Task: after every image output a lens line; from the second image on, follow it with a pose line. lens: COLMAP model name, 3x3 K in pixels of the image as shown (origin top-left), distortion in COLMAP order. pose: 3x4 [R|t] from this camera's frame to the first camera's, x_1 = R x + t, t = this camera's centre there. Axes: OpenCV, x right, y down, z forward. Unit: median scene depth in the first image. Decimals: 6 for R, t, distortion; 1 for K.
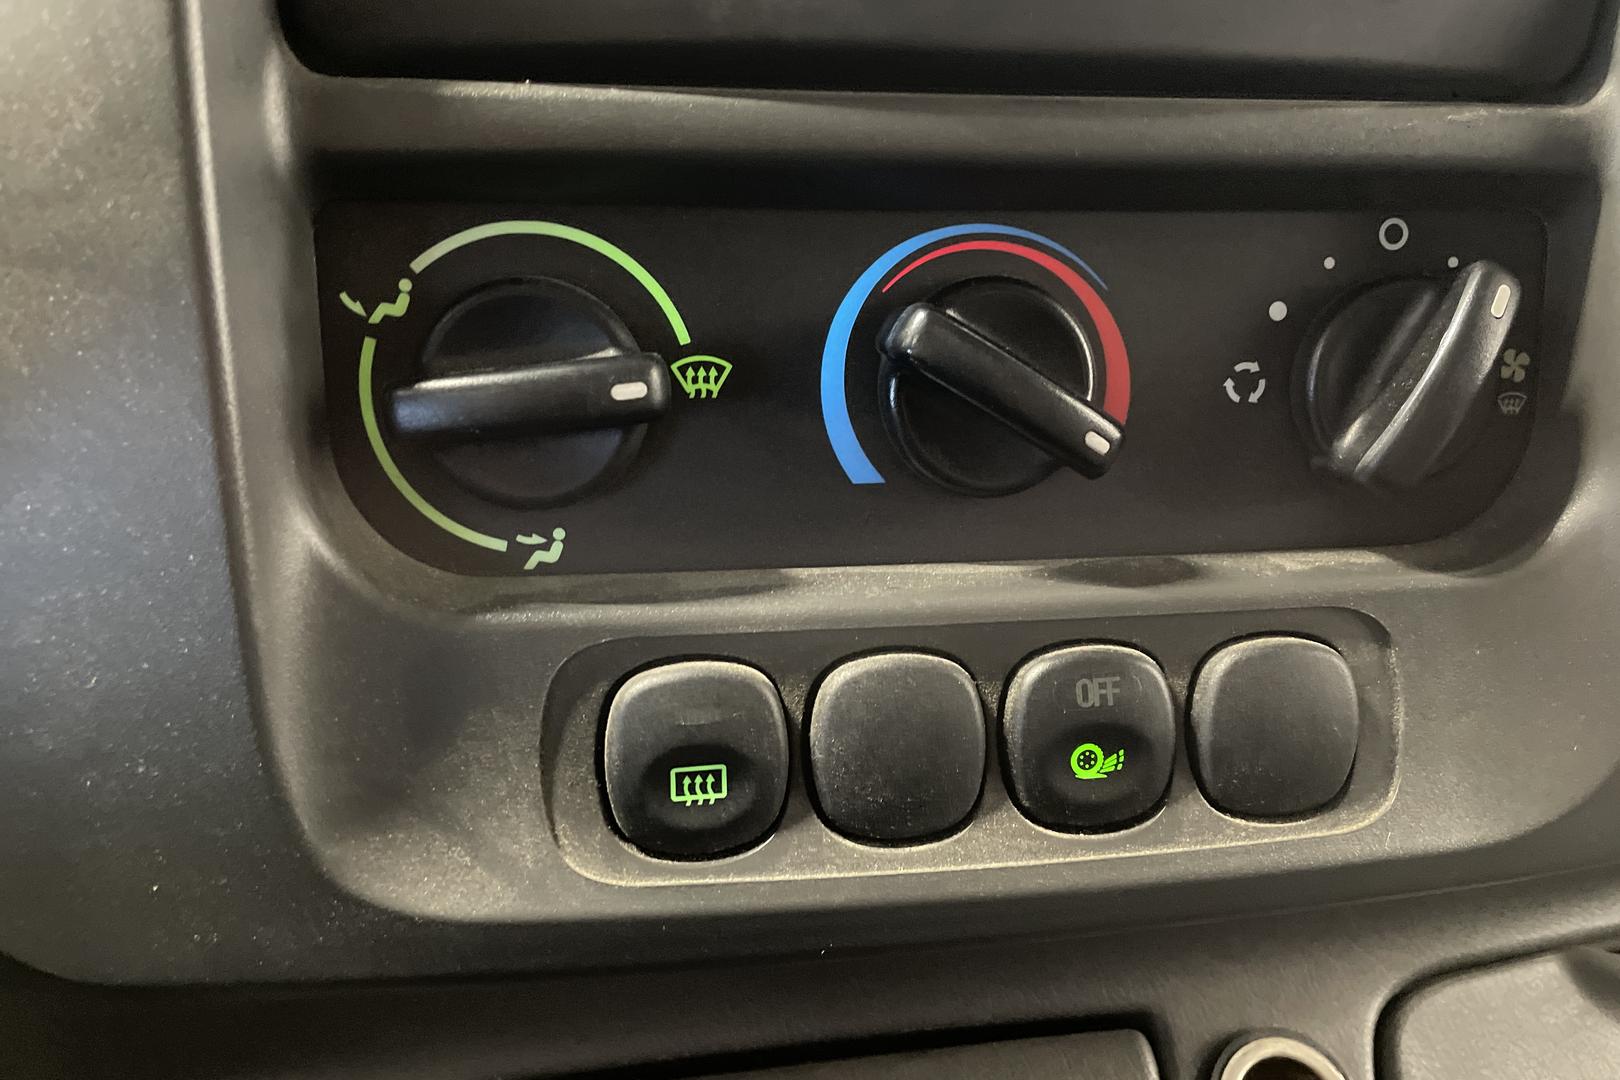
lens RADIAL K [[1233.4, 0, 810.0], [0, 1233.4, 540.0], [0, 0, 1]] dist [0.106627, -0.148904]
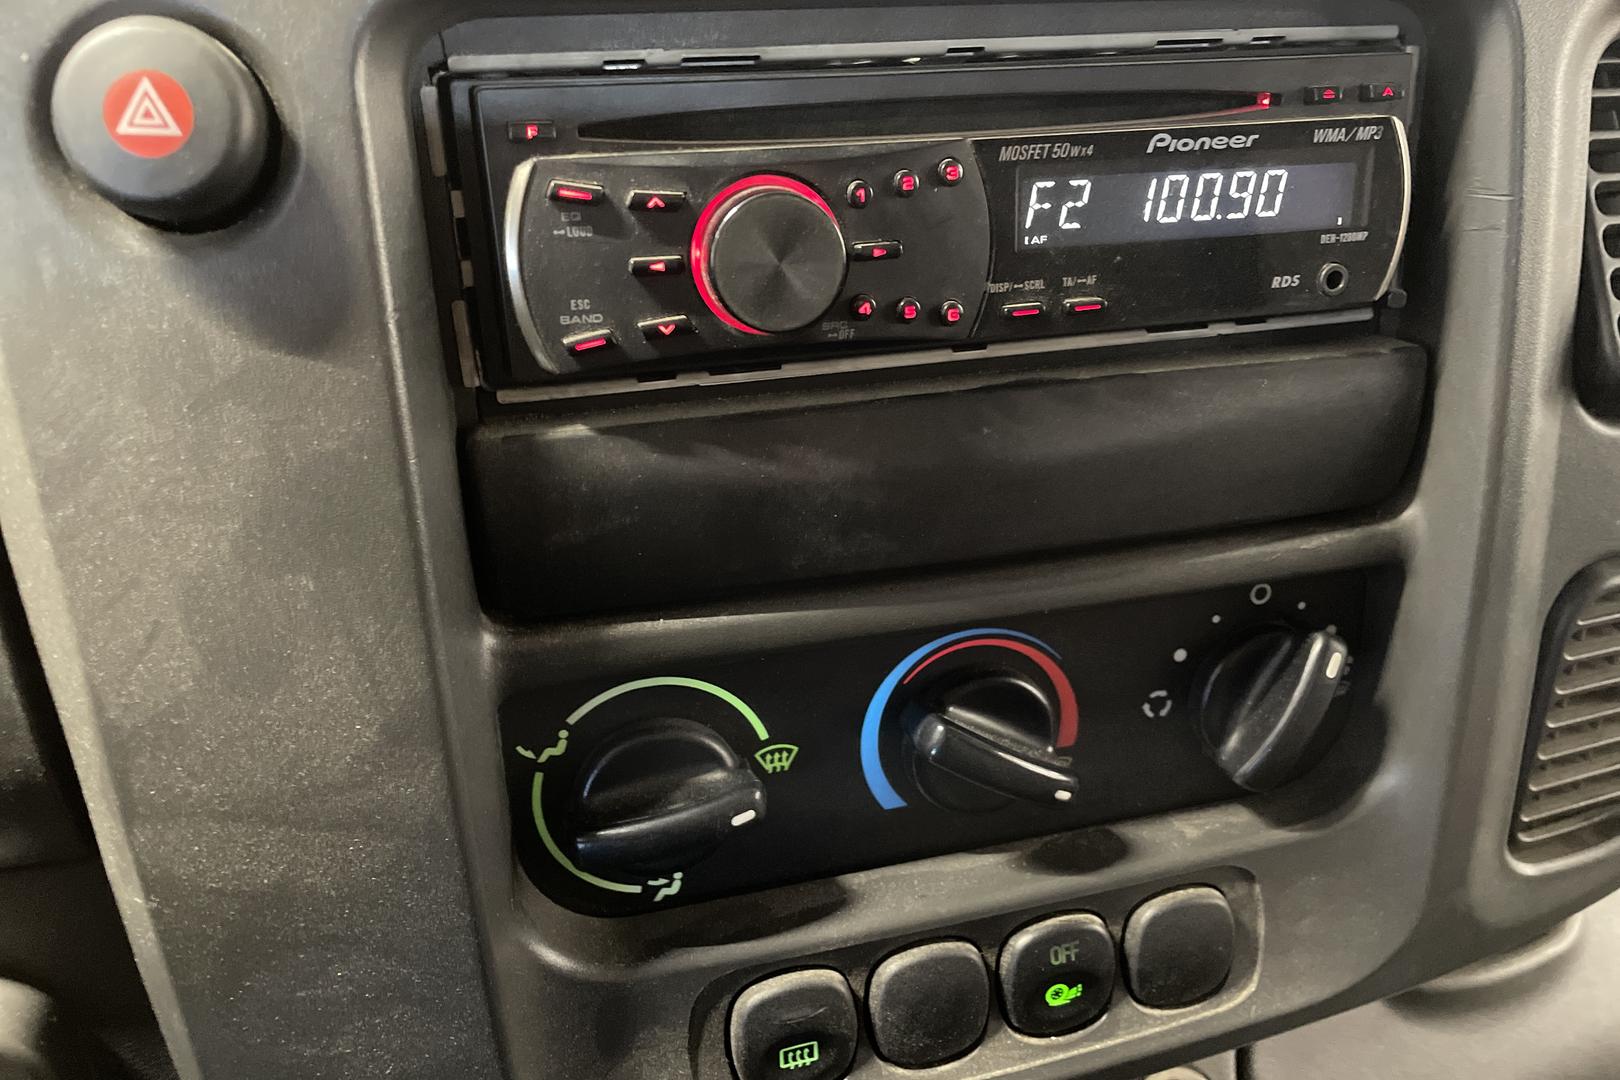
lens RADIAL K [[1233.4, 0, 810.0], [0, 1233.4, 540.0], [0, 0, 1]] dist [0.106627, -0.148904]
pose [[0.992567, -0.066668, 0.101813, -0.175404], [0.046942, 0.981593, 0.185125, -0.624105], [-0.112281, -0.178970, 0.977427, -0.295752]]
